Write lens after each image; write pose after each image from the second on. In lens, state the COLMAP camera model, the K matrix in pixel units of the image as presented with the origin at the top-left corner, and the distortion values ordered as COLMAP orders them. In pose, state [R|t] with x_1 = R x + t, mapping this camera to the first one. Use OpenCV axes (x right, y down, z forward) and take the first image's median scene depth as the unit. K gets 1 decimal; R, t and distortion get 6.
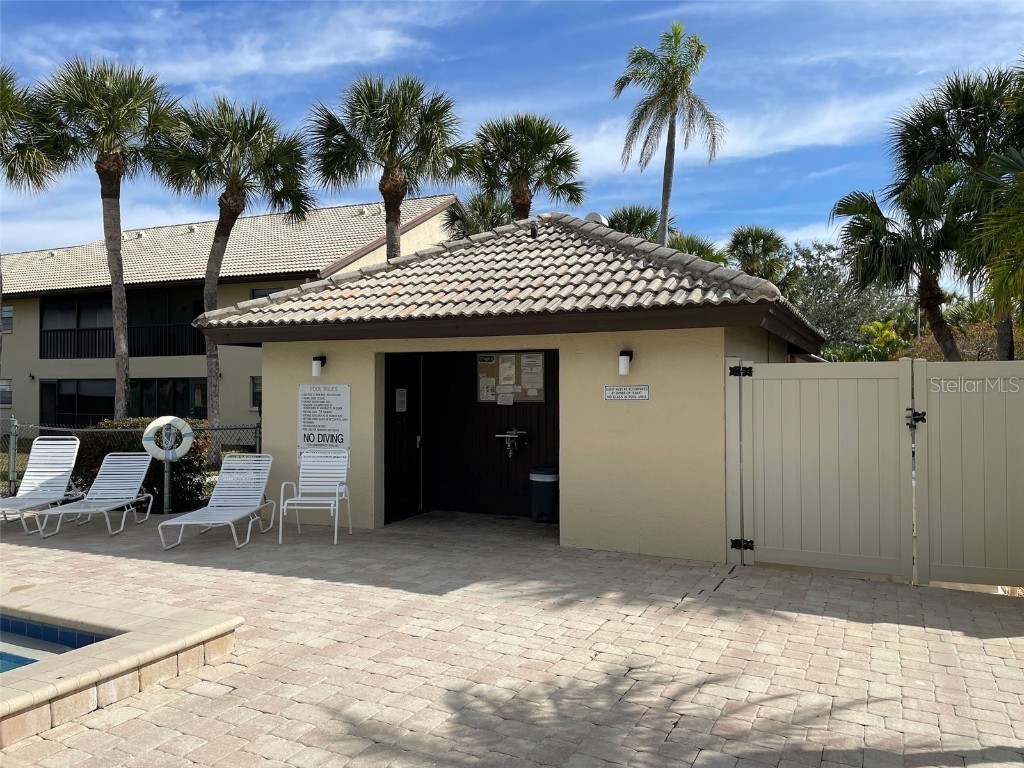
lens RADIAL K [[777.1, 0, 515.1], [0, 777.1, 387.9], [0, 0, 1]] dist [0.060916, -0.051286]
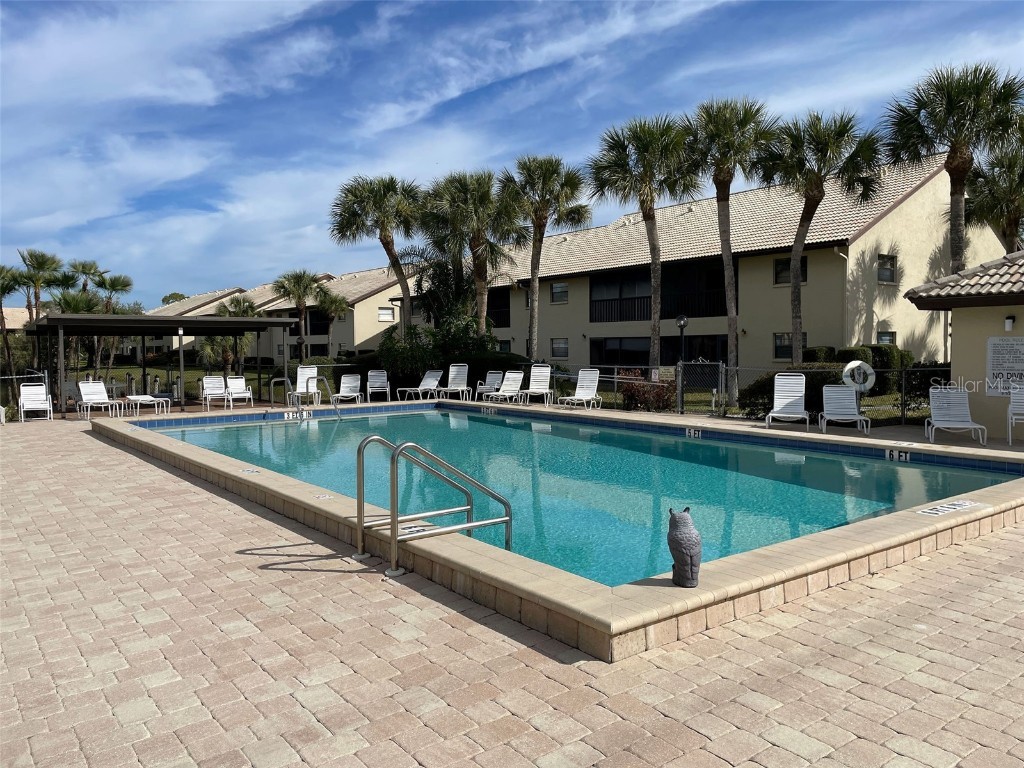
lens RADIAL K [[777.1, 0, 508.8], [0, 777.1, 387.3], [0, 0, 1]] dist [0.060916, -0.051286]
pose [[0.892710, 0.018066, -0.450269, -0.149686], [0.006341, 0.998594, 0.052637, 0.002096], [0.450587, -0.049845, 0.891340, -0.229422]]
